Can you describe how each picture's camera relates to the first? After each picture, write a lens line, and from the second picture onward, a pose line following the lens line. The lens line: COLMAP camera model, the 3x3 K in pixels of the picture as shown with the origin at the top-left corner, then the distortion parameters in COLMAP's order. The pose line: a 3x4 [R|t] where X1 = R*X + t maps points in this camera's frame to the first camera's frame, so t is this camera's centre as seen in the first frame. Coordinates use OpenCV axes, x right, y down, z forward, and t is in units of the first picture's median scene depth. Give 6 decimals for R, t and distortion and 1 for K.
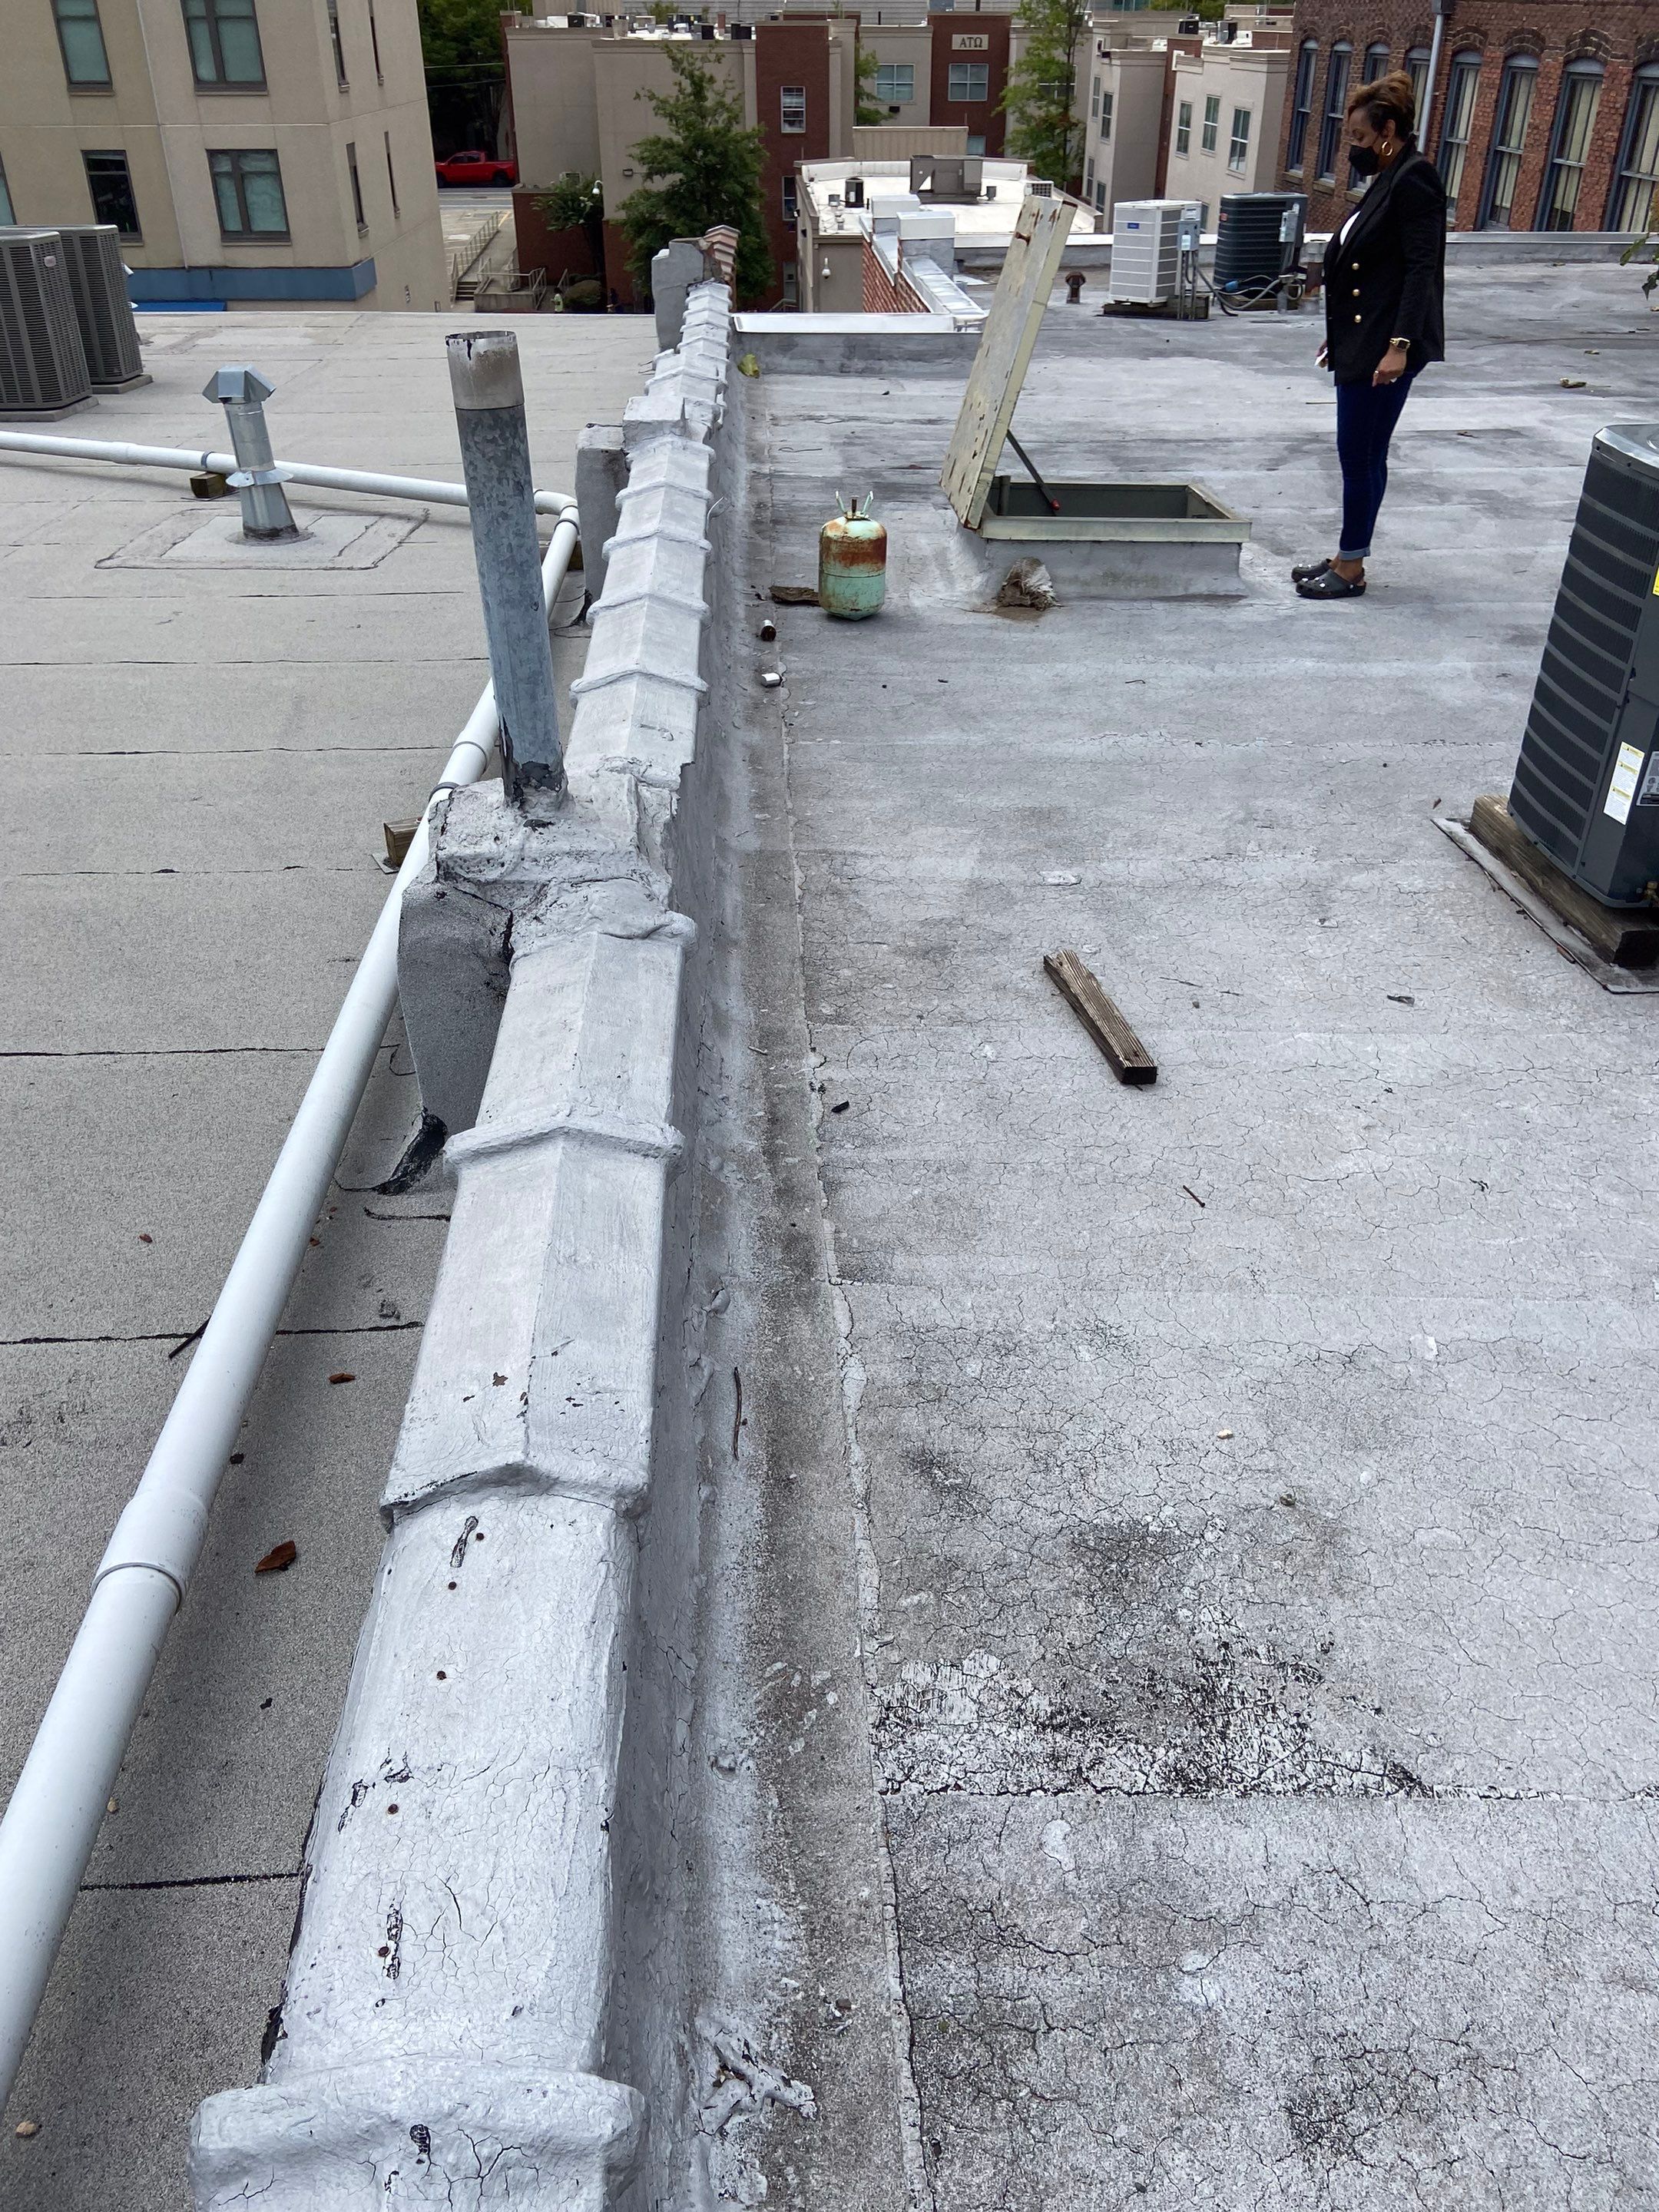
lens RADIAL K [[1552.3, 0, 829.5], [0, 1552.3, 1106.0], [0, 0, 1]] dist [0.032281, -0.049589]
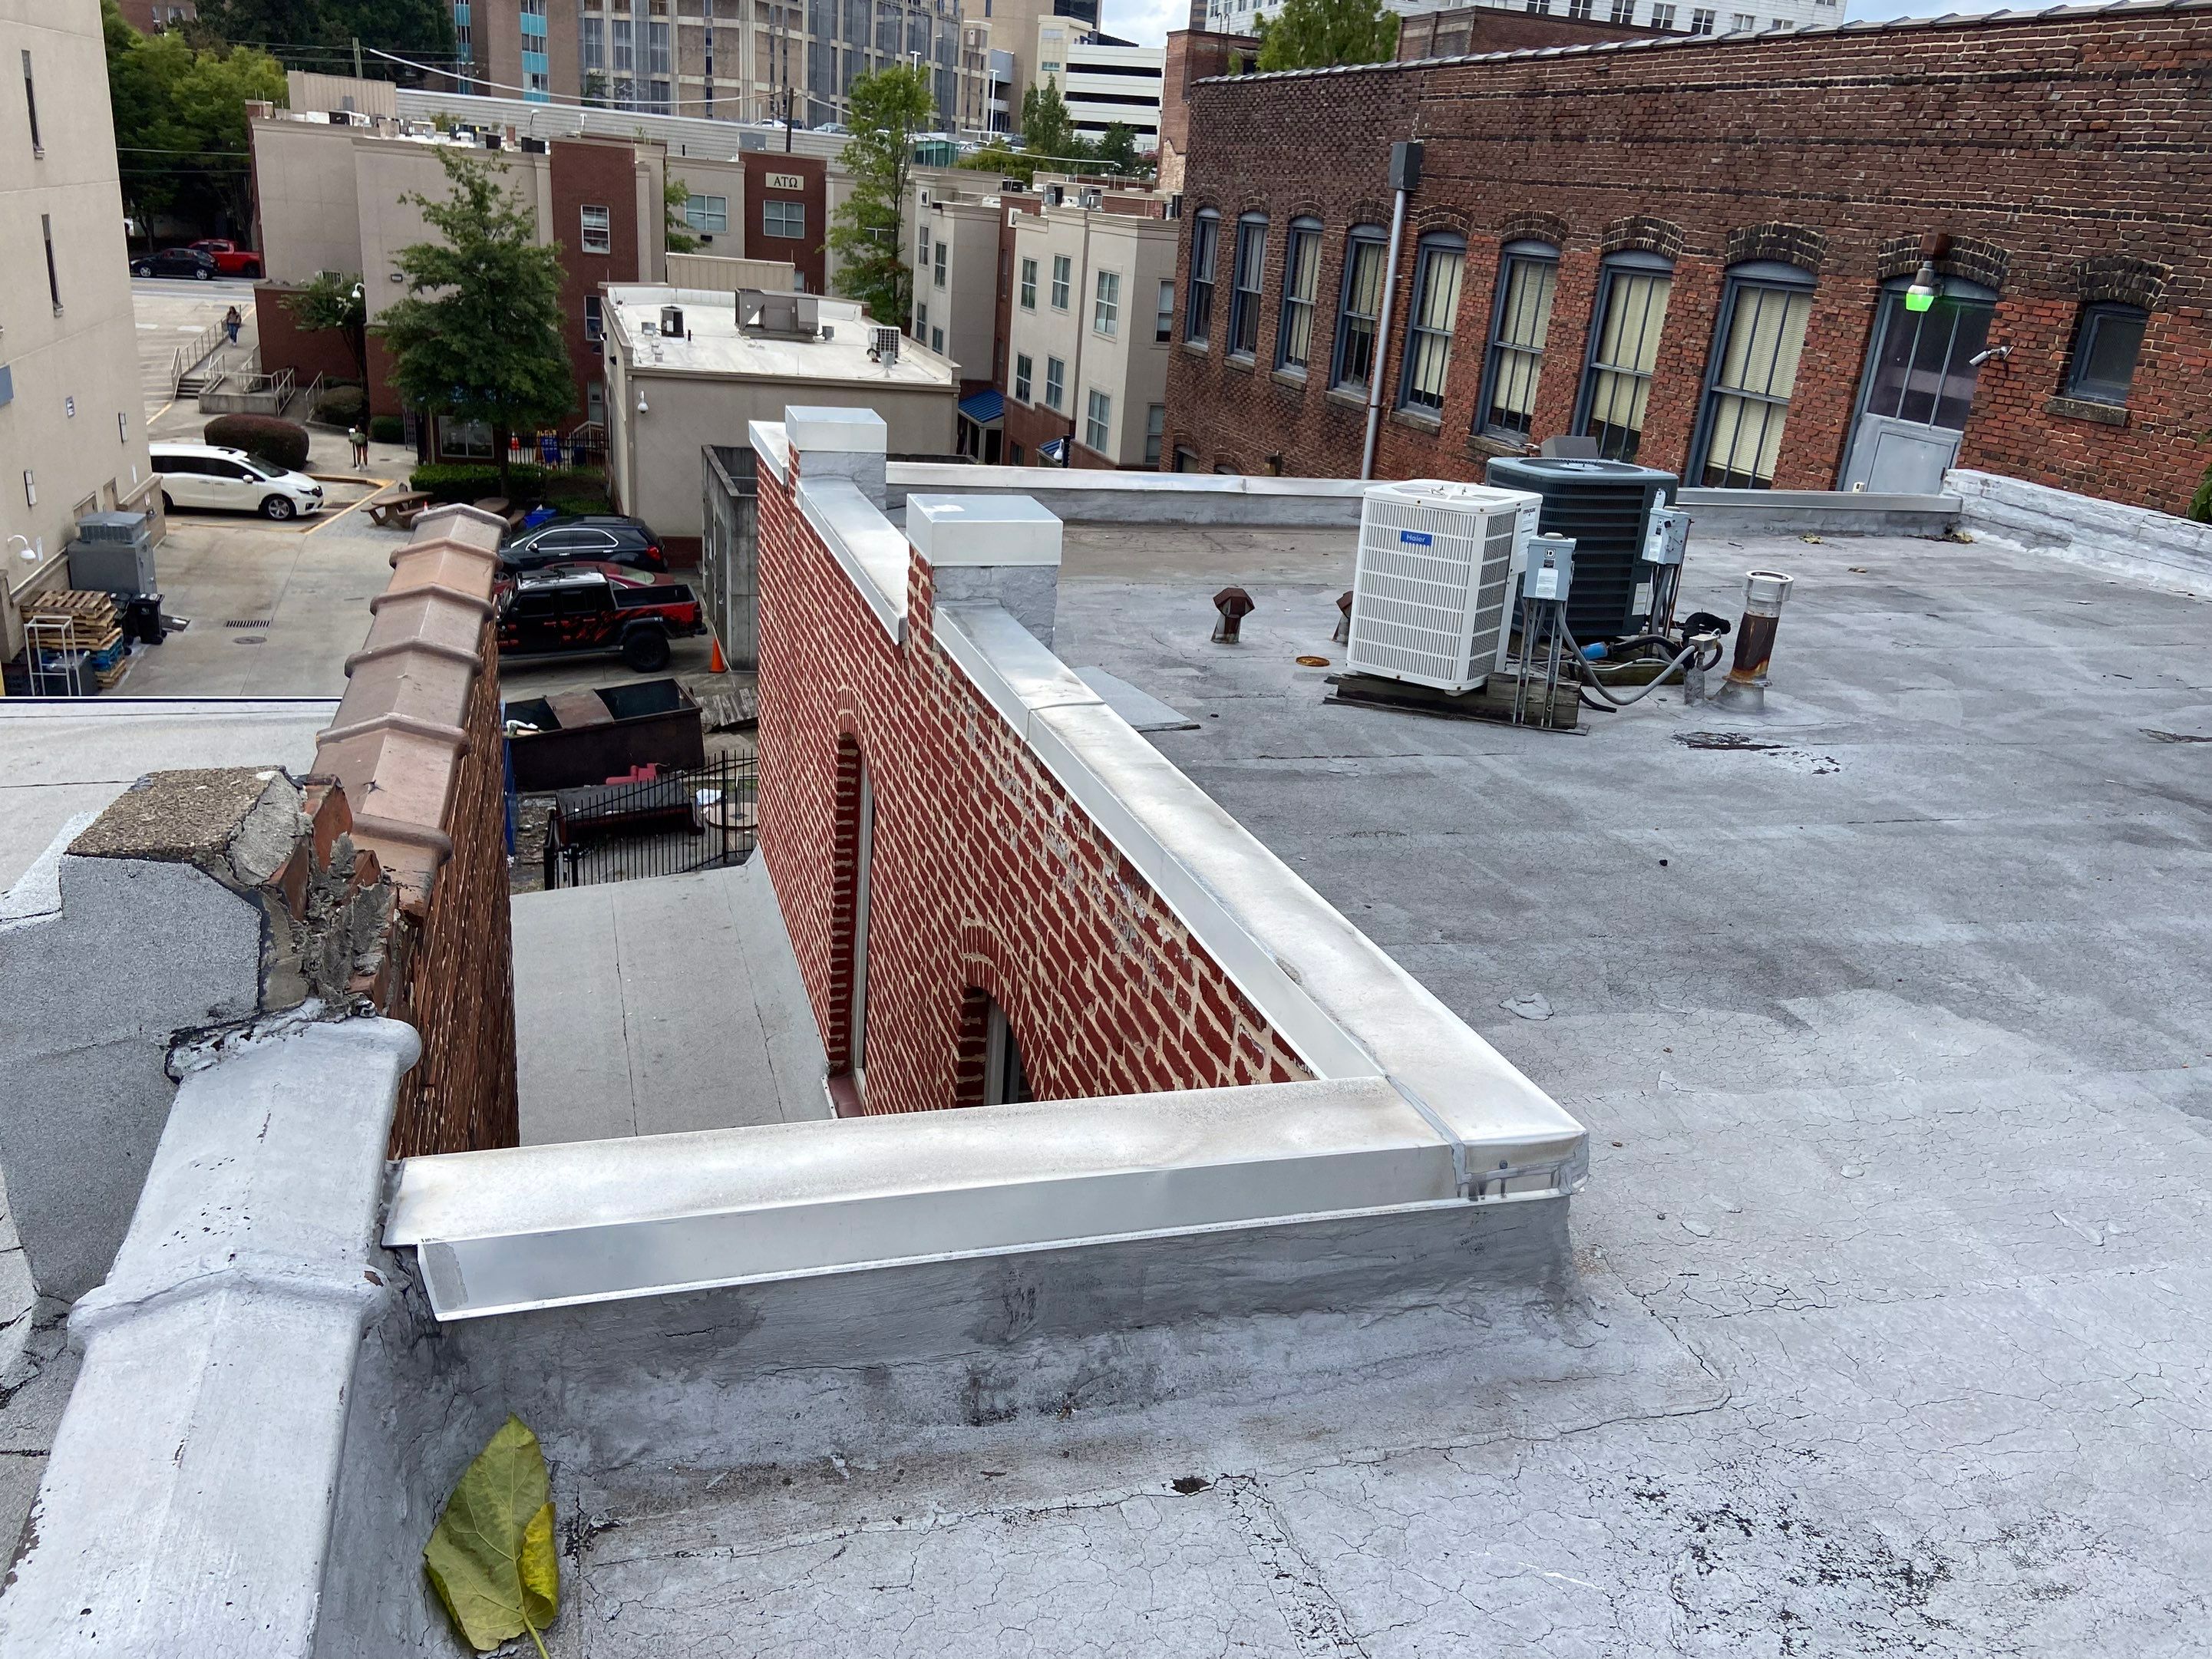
lens RADIAL K [[1603.6, 0, 1106.0], [0, 1603.6, 829.5], [0, 0, 1]] dist [0.104163, -0.147009]
pose [[0.961327, -0.019682, 0.274706, -0.006218], [0.080816, 0.973694, -0.213048, -0.091143], [-0.263287, 0.227010, 0.937628, 0.140749]]
